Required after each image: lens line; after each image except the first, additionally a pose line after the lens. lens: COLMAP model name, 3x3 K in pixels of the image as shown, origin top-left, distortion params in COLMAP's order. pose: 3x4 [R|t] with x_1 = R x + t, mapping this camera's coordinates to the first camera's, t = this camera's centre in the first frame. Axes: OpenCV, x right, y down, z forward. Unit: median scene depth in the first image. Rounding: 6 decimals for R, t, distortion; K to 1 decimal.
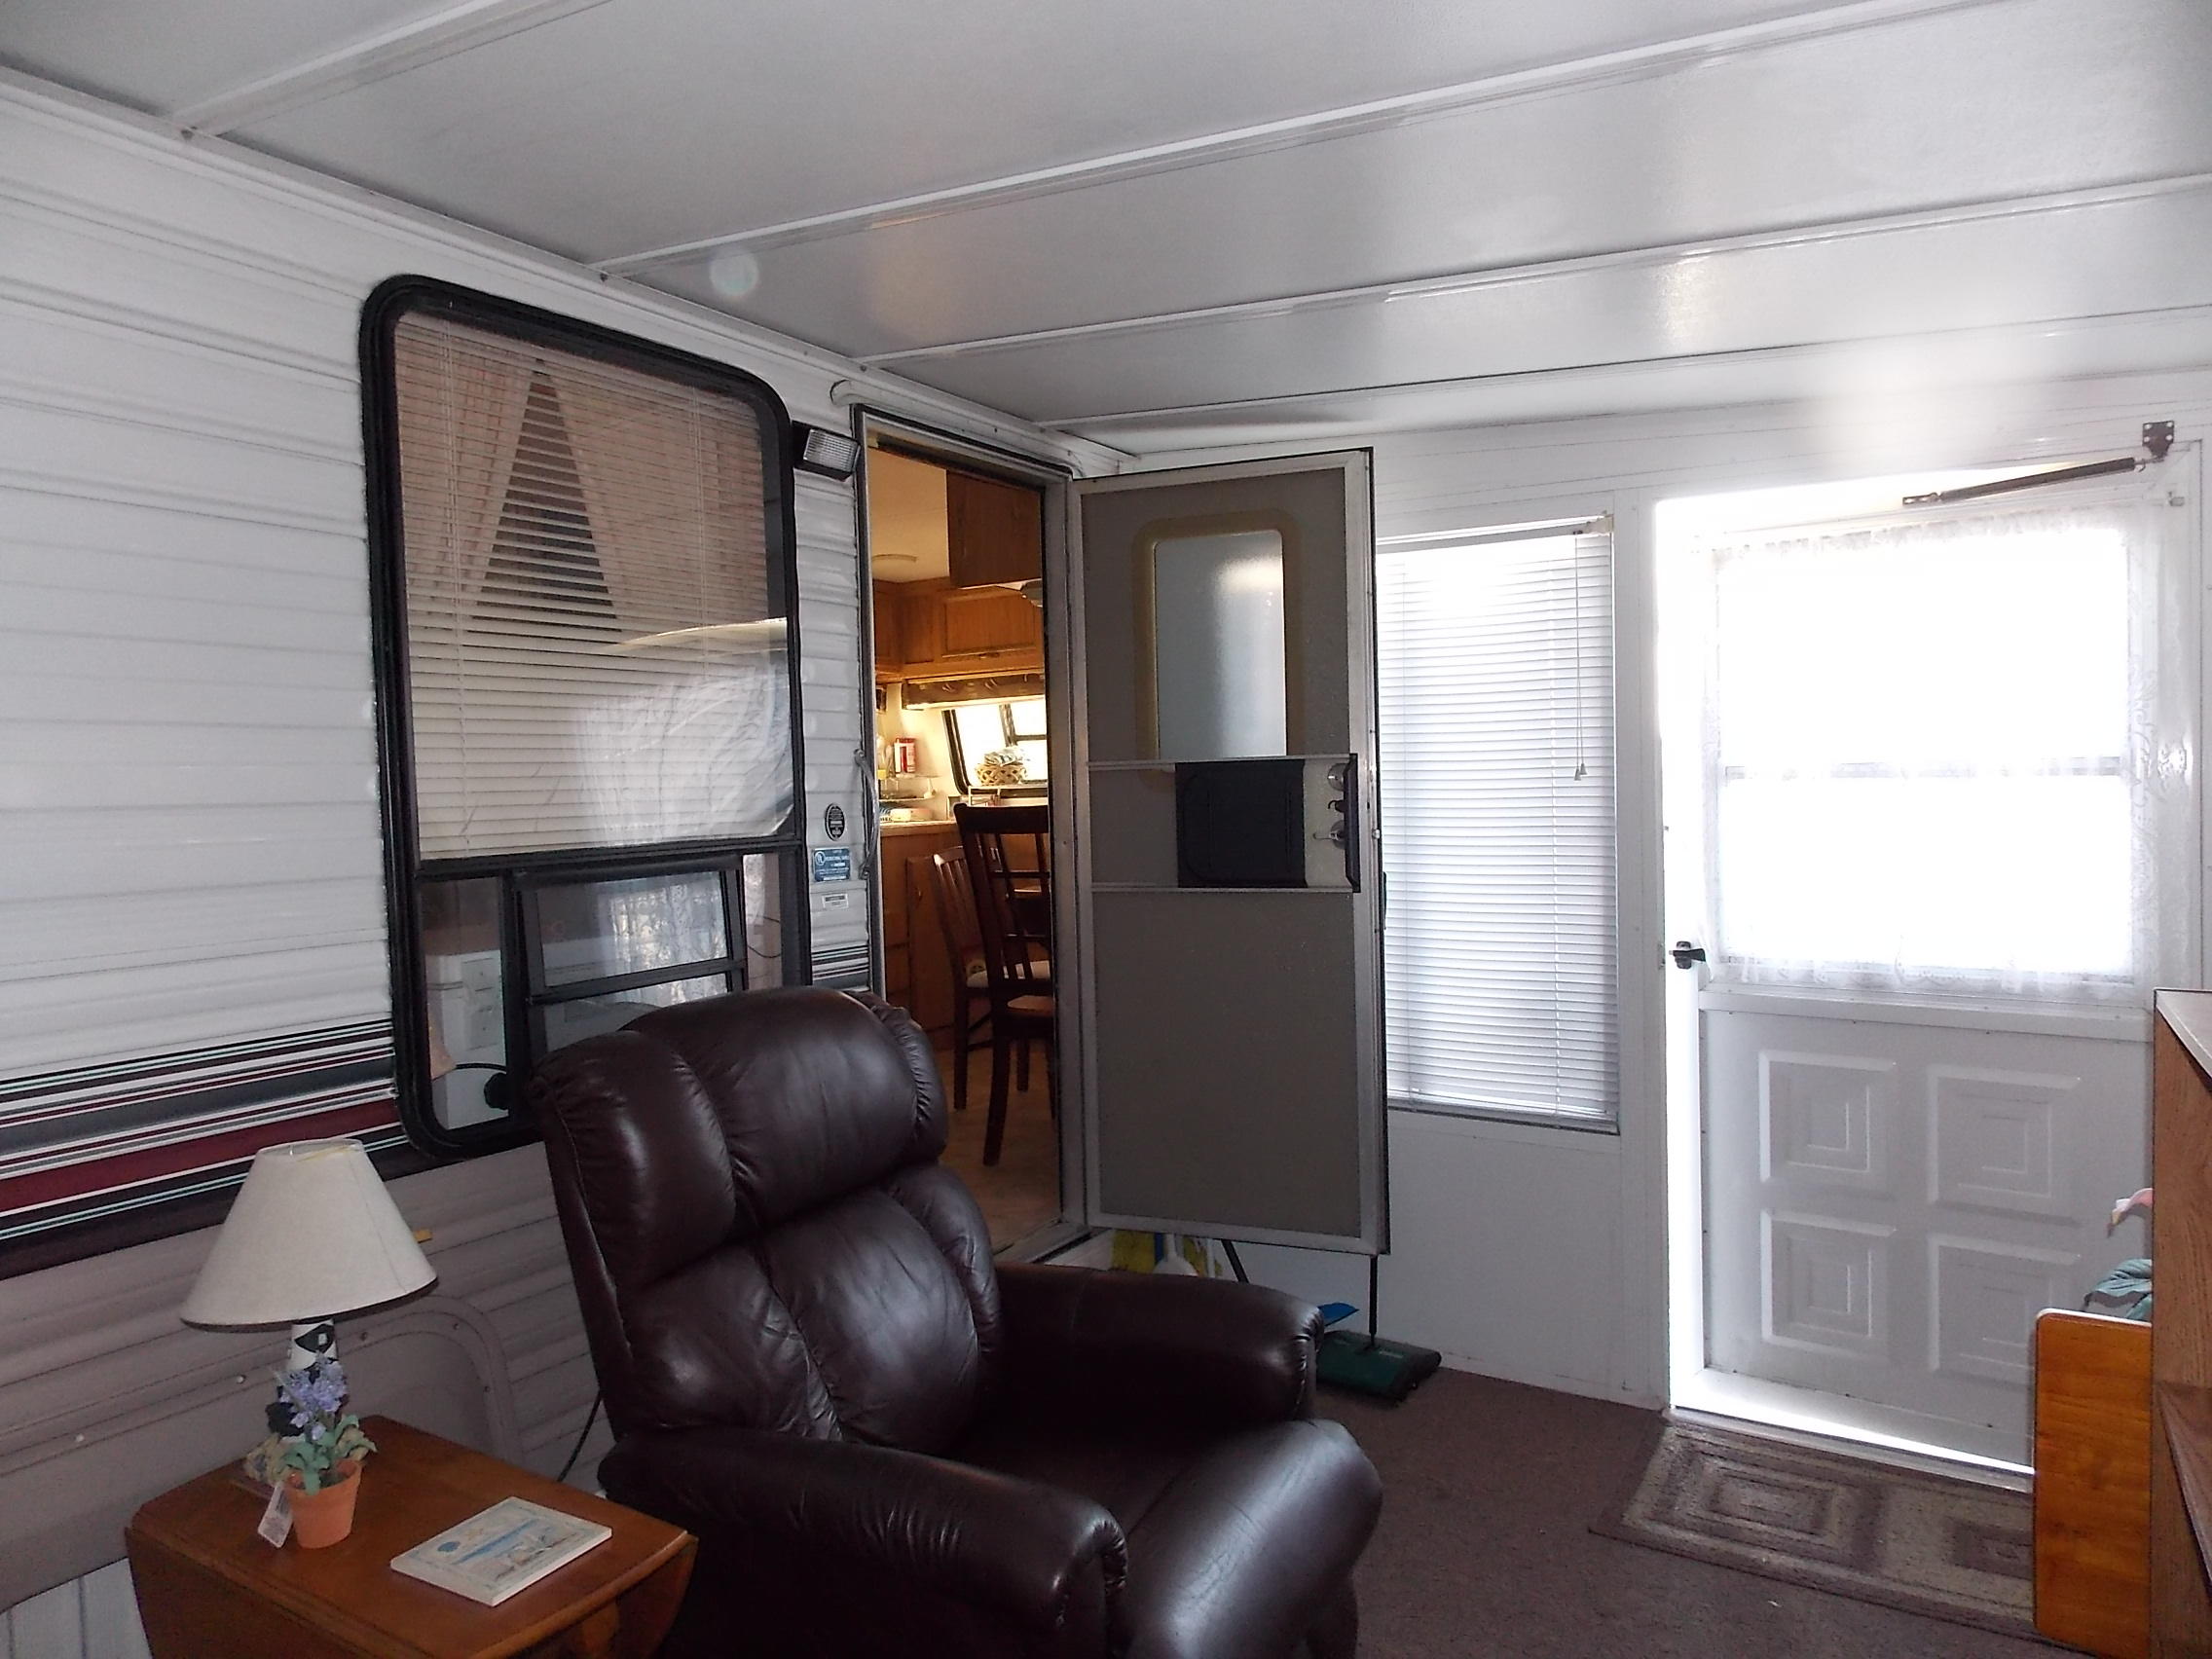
lens RADIAL K [[1472.1, 0, 1106.0], [0, 1472.1, 829.0], [0, 0, 1]] dist [0.030792, -0.010881]
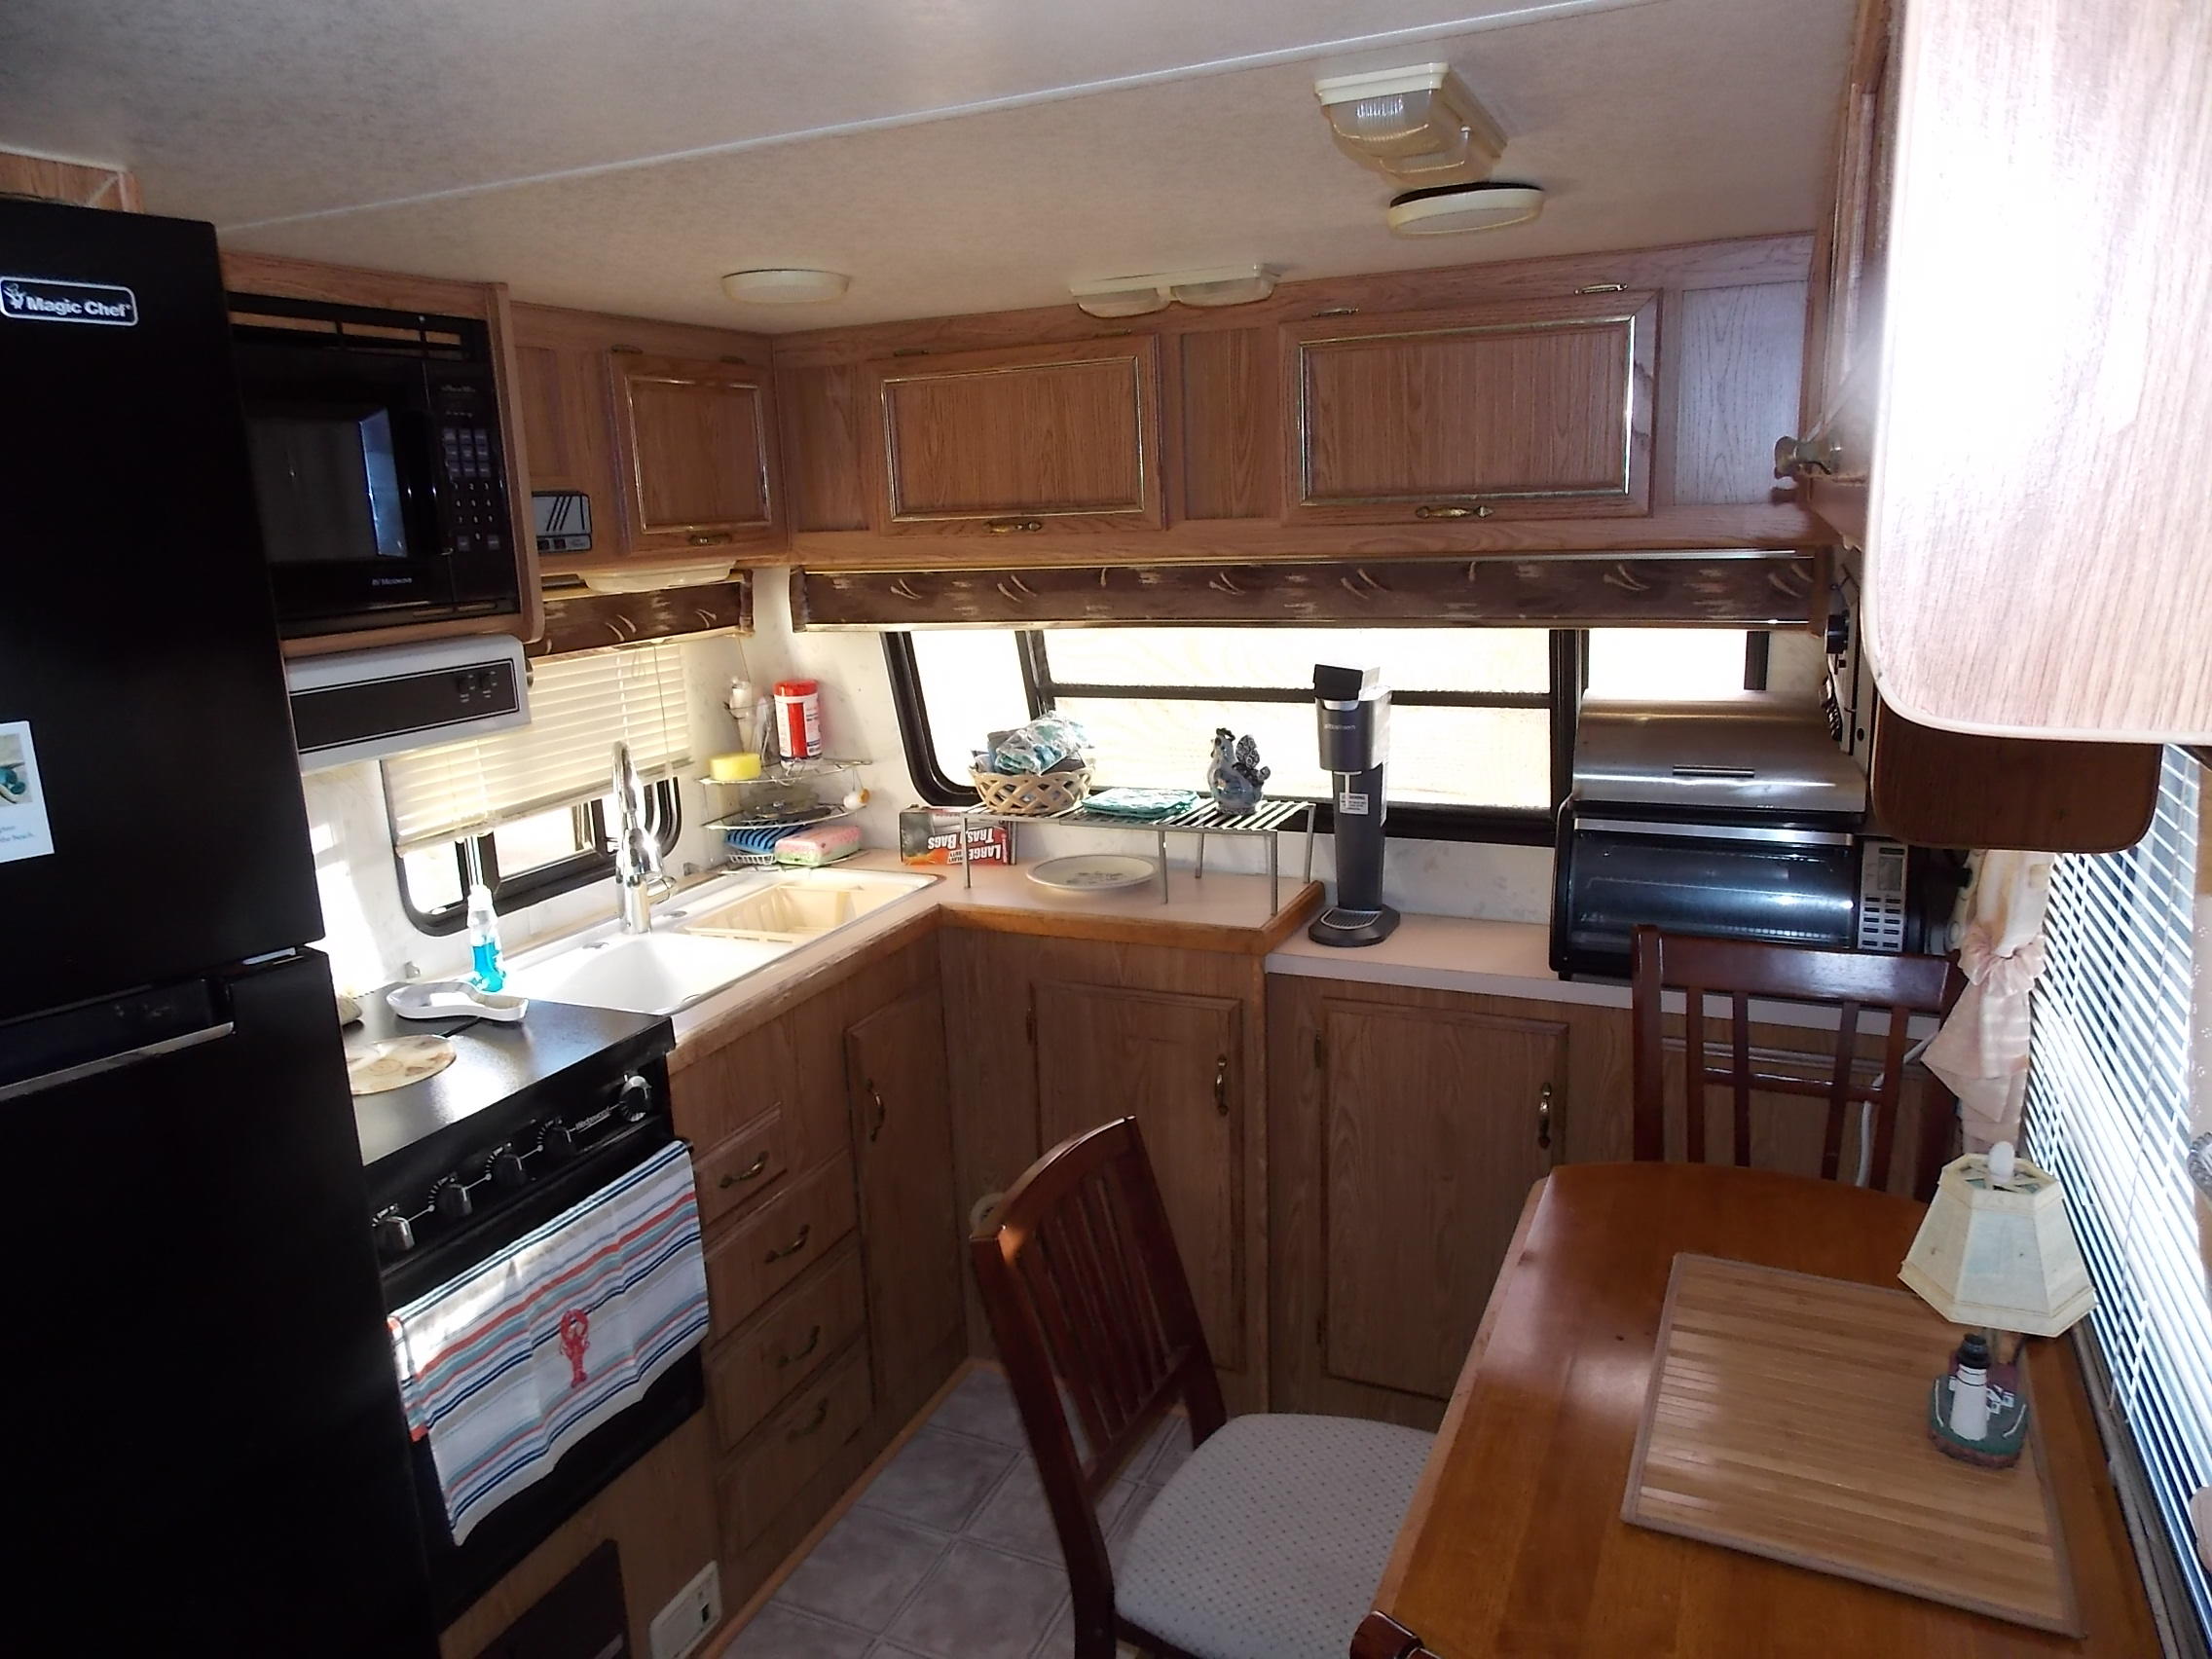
lens RADIAL K [[1472.1, 0, 1107.4], [0, 1472.1, 832.8], [0, 0, 1]] dist [0.030792, -0.010881]
pose [[0.991239, -0.037749, 0.126567, -0.102128], [0.014206, 0.983199, 0.181981, -0.100318], [-0.131311, -0.178589, 0.975122, 0.535929]]
